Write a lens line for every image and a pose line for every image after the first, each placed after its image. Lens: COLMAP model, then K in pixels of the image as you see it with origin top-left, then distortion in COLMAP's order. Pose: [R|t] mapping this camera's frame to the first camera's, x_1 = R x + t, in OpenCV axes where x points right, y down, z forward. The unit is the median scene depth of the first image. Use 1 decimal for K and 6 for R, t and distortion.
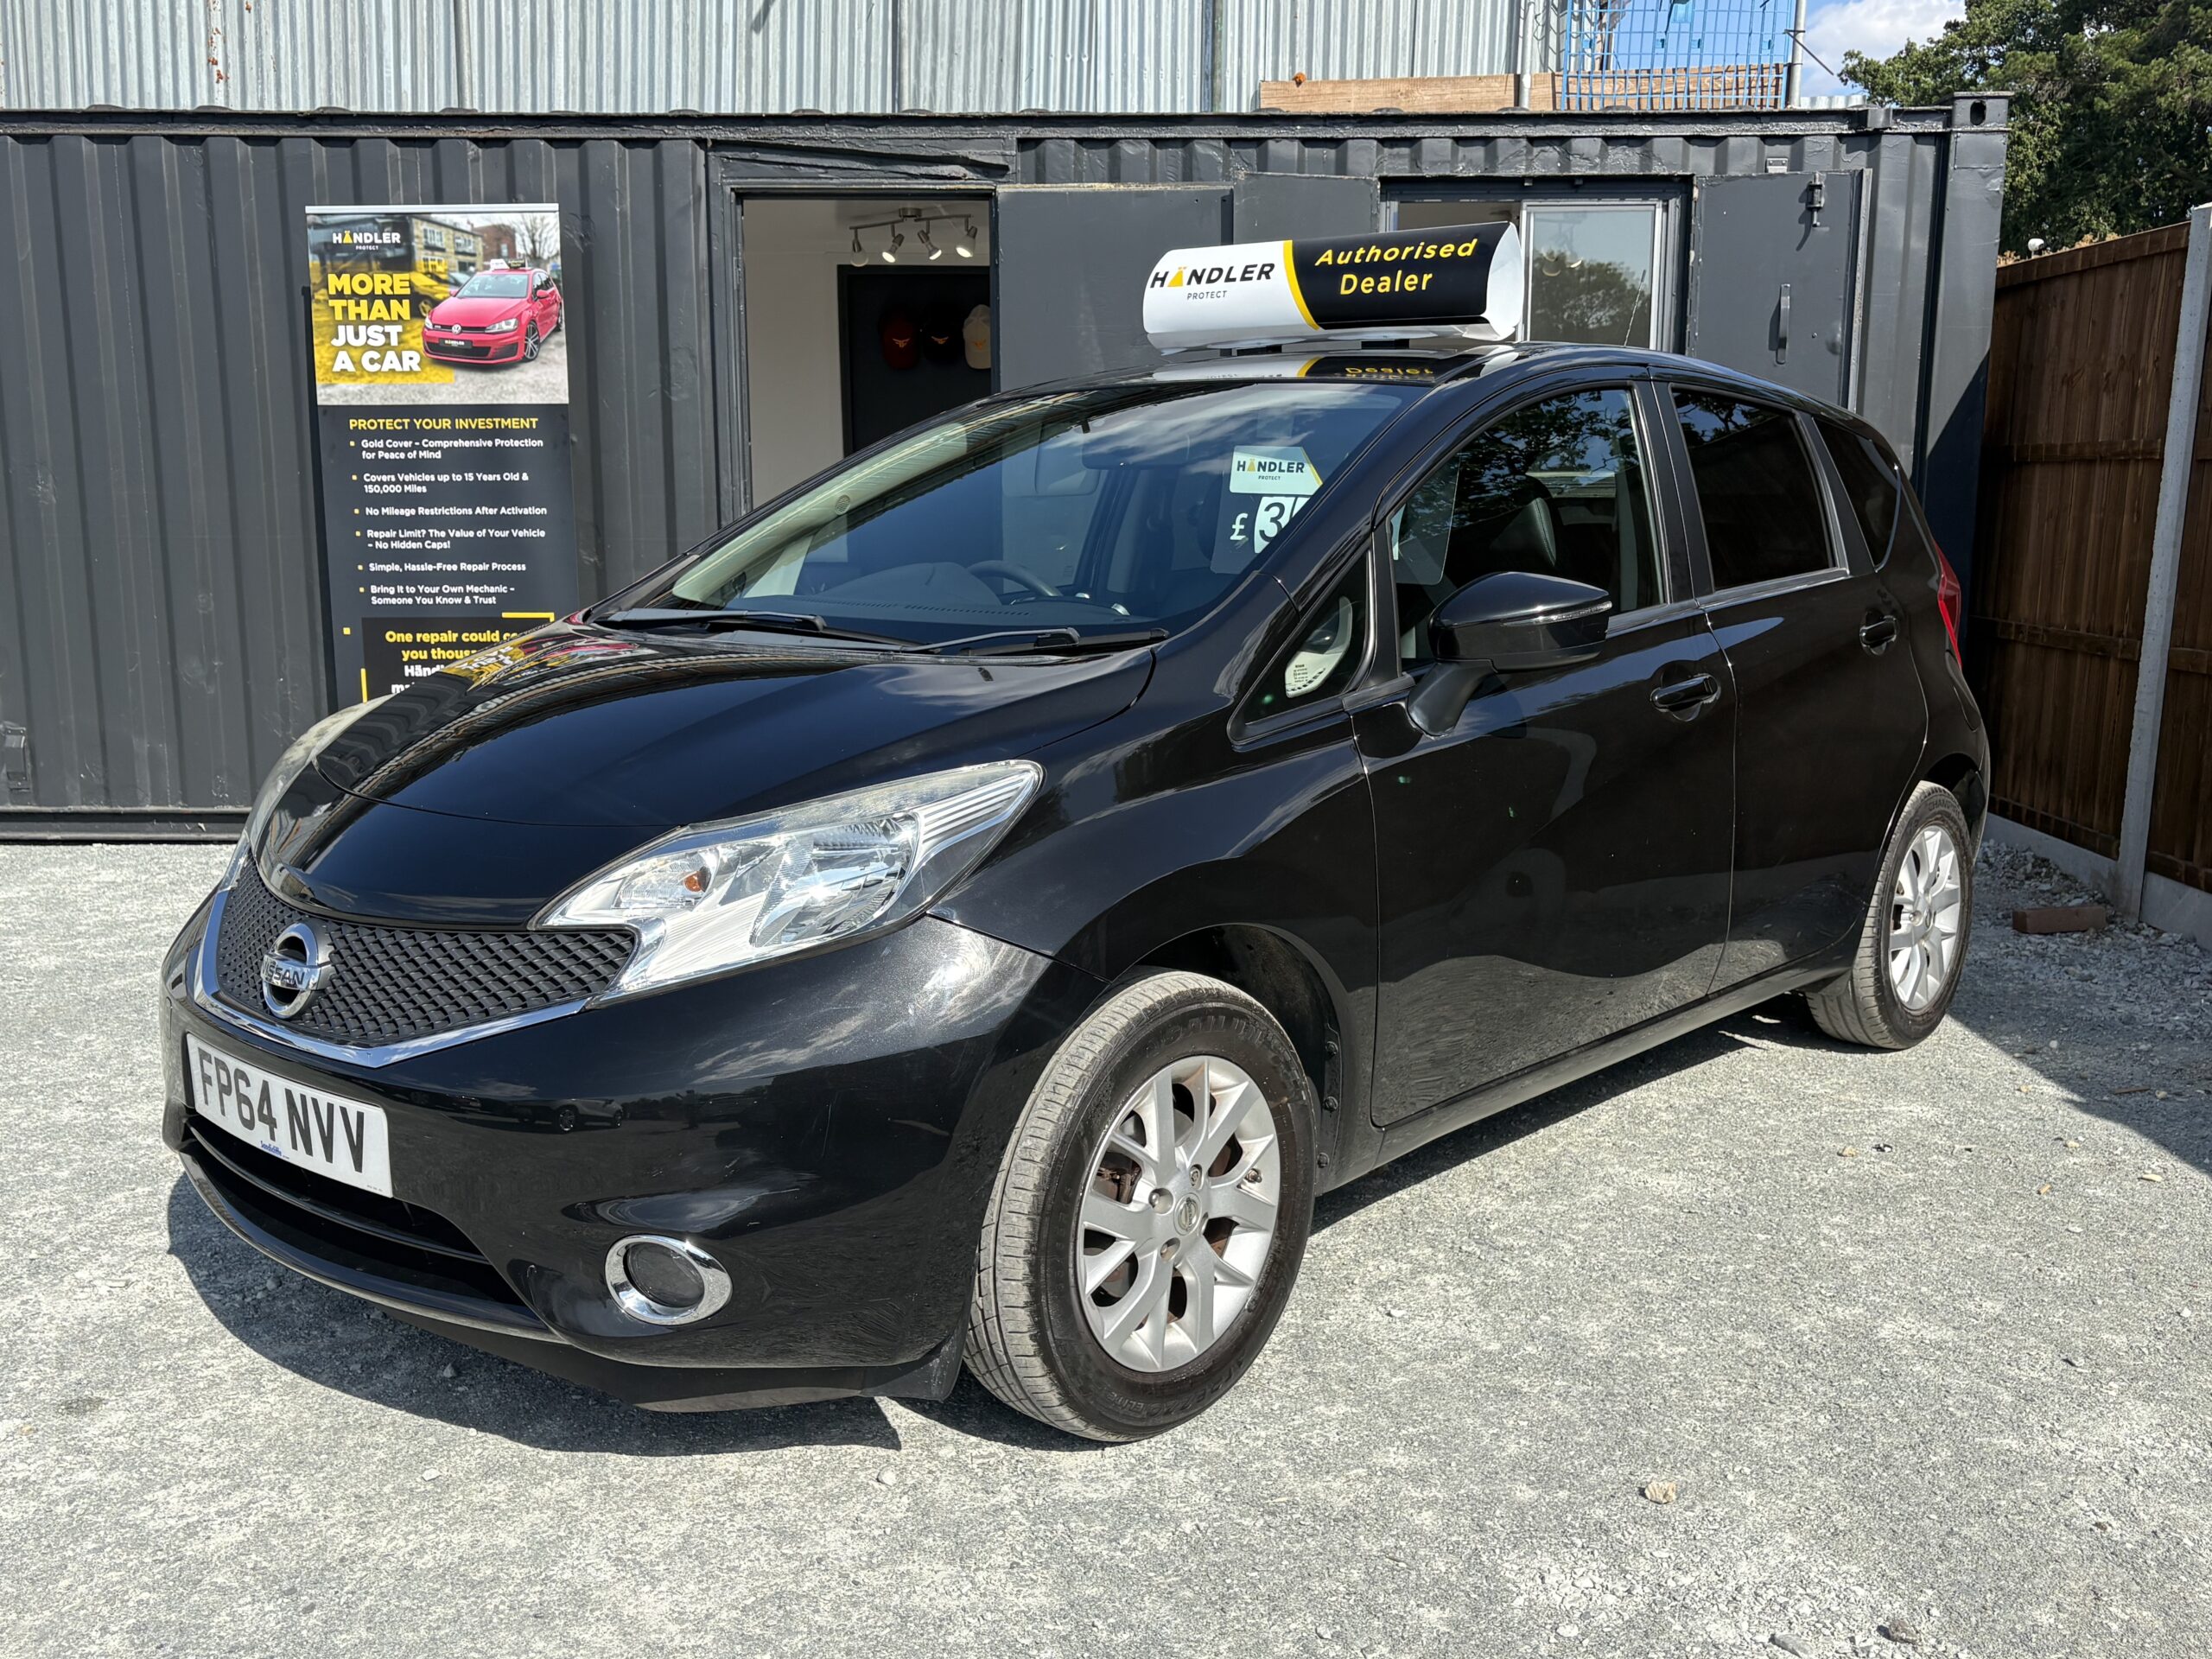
lens RADIAL K [[2000.4, 0, 1109.7], [0, 2000.4, 800.8], [0, 0, 1]] dist [-0.026624, 0.079762]
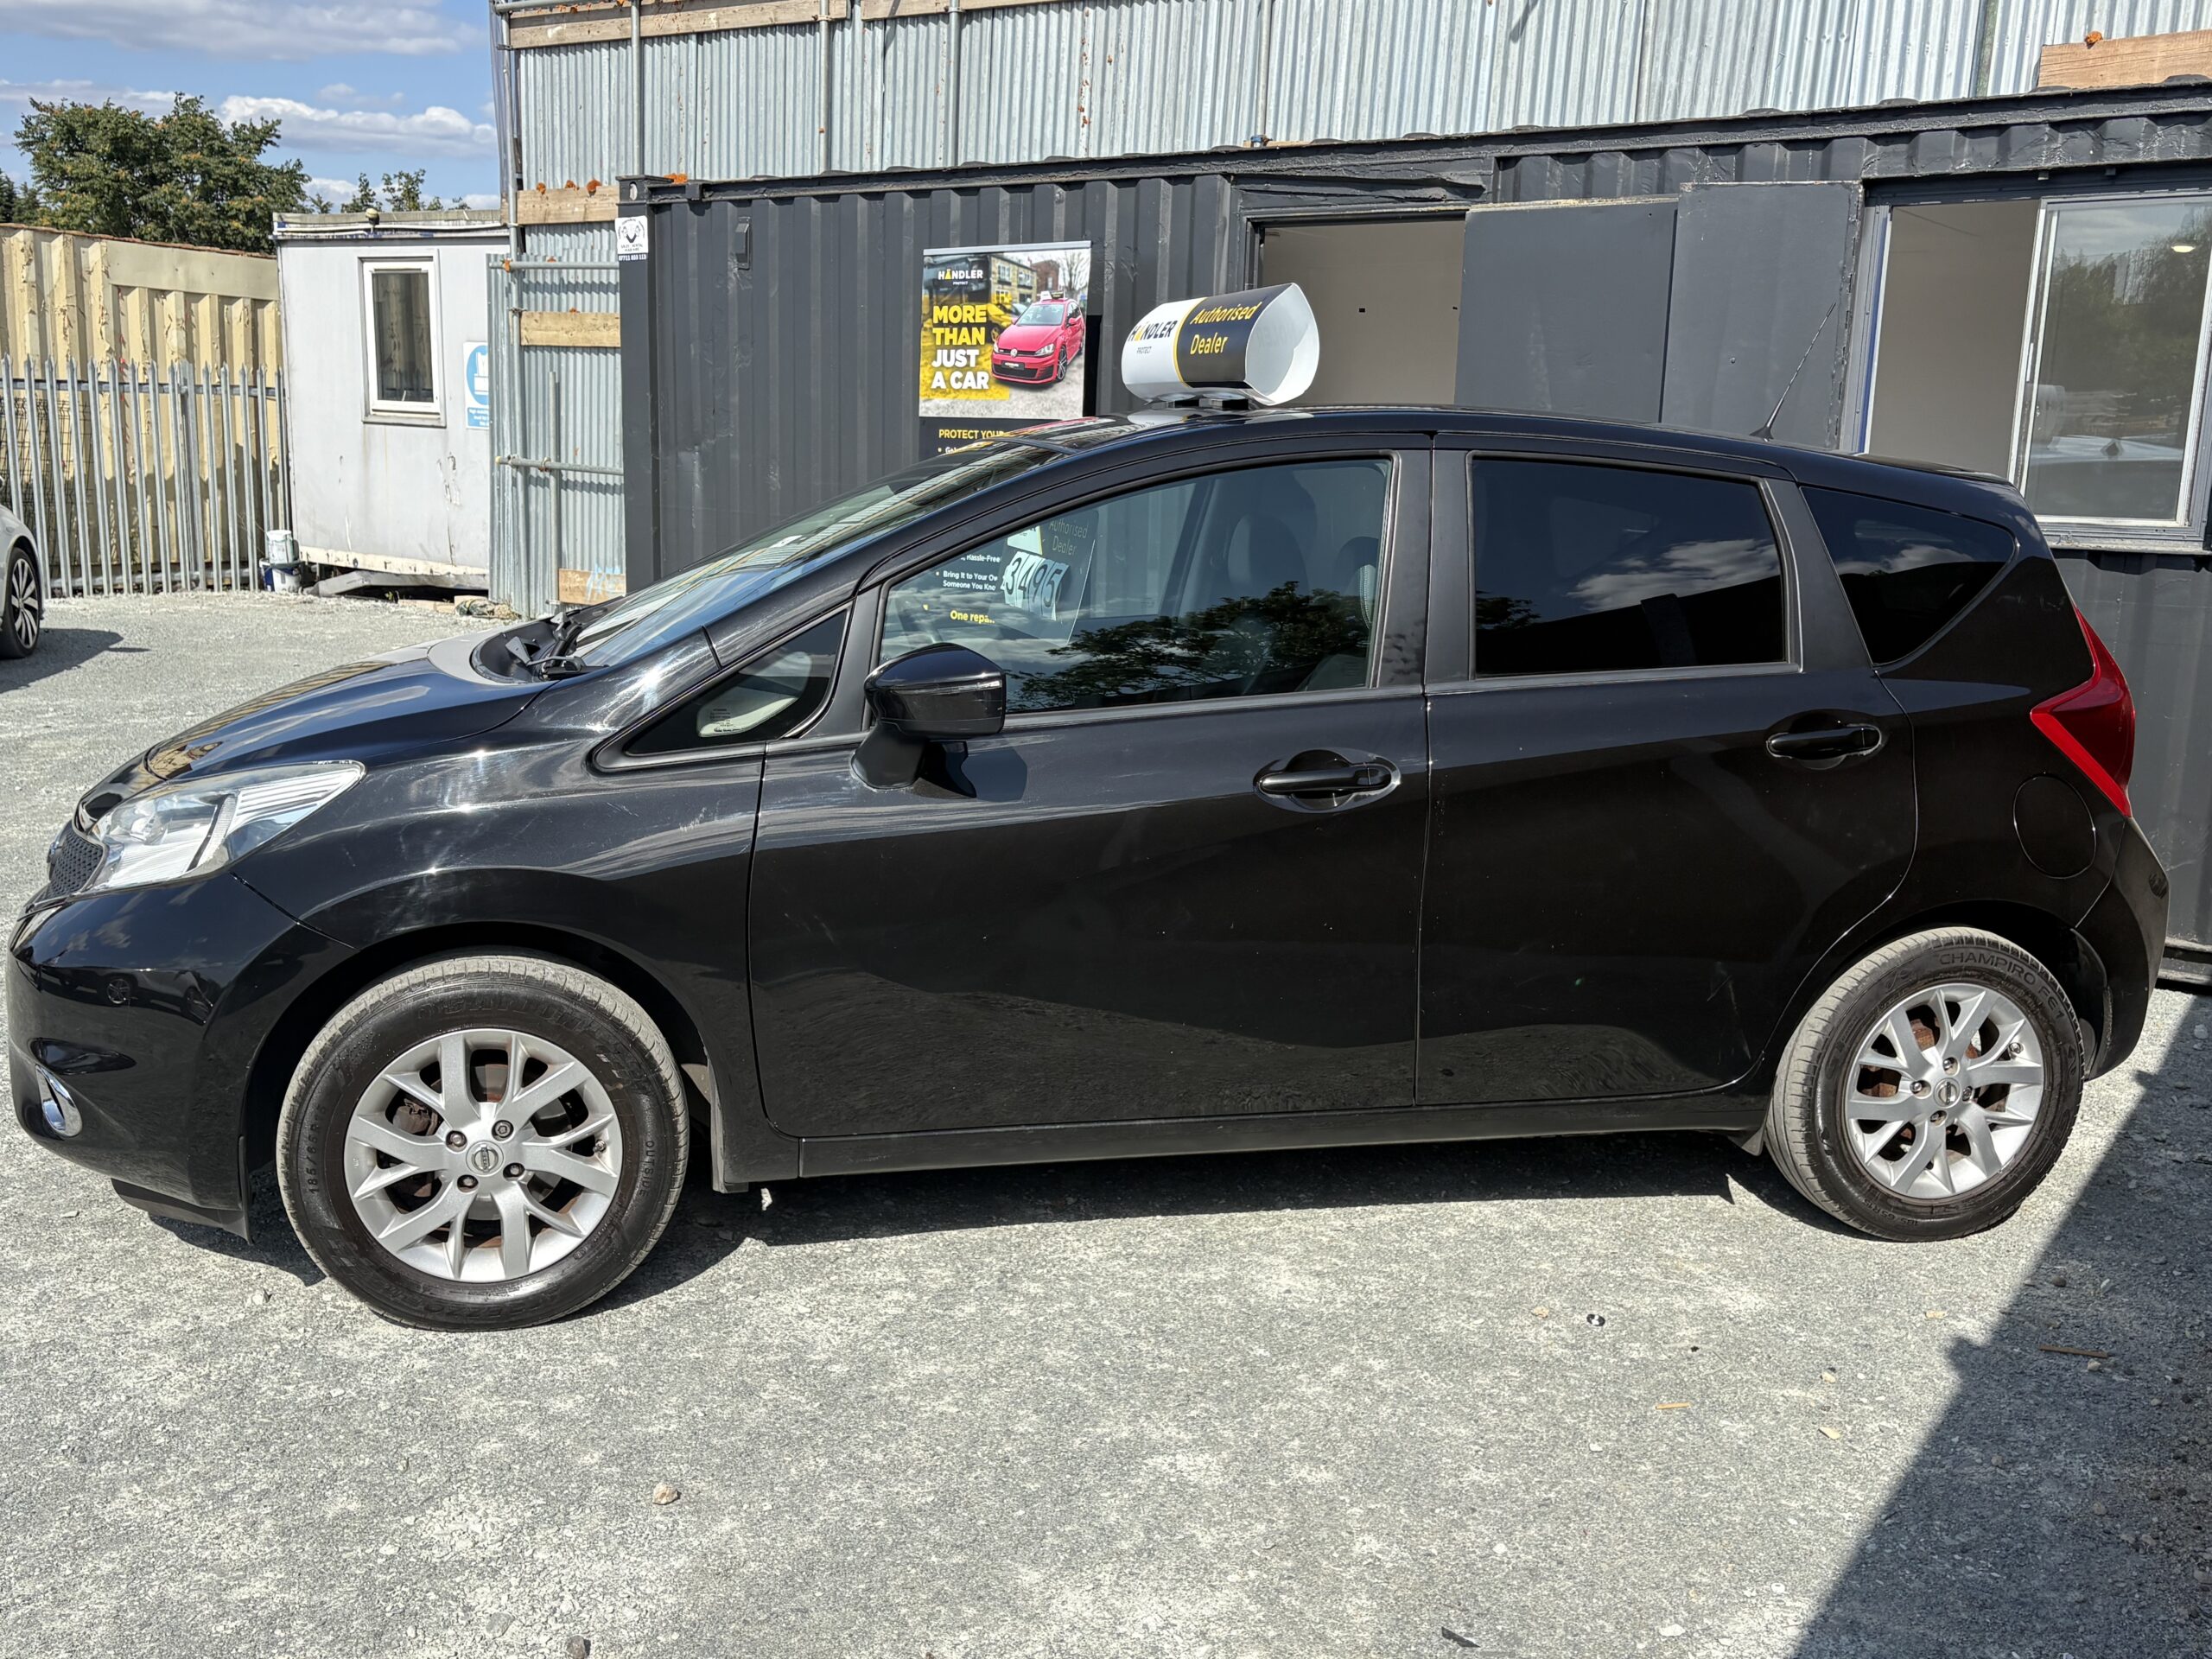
lens RADIAL K [[1971.4, 0, 1106.0], [0, 1971.4, 829.5], [0, 0, 1]] dist [0.009656, 0.013551]
pose [[0.827675, 0.131496, -0.545585, 0.374241], [-0.116265, 0.991248, 0.062530, -0.040995], [0.549033, 0.011678, 0.835719, 0.081180]]
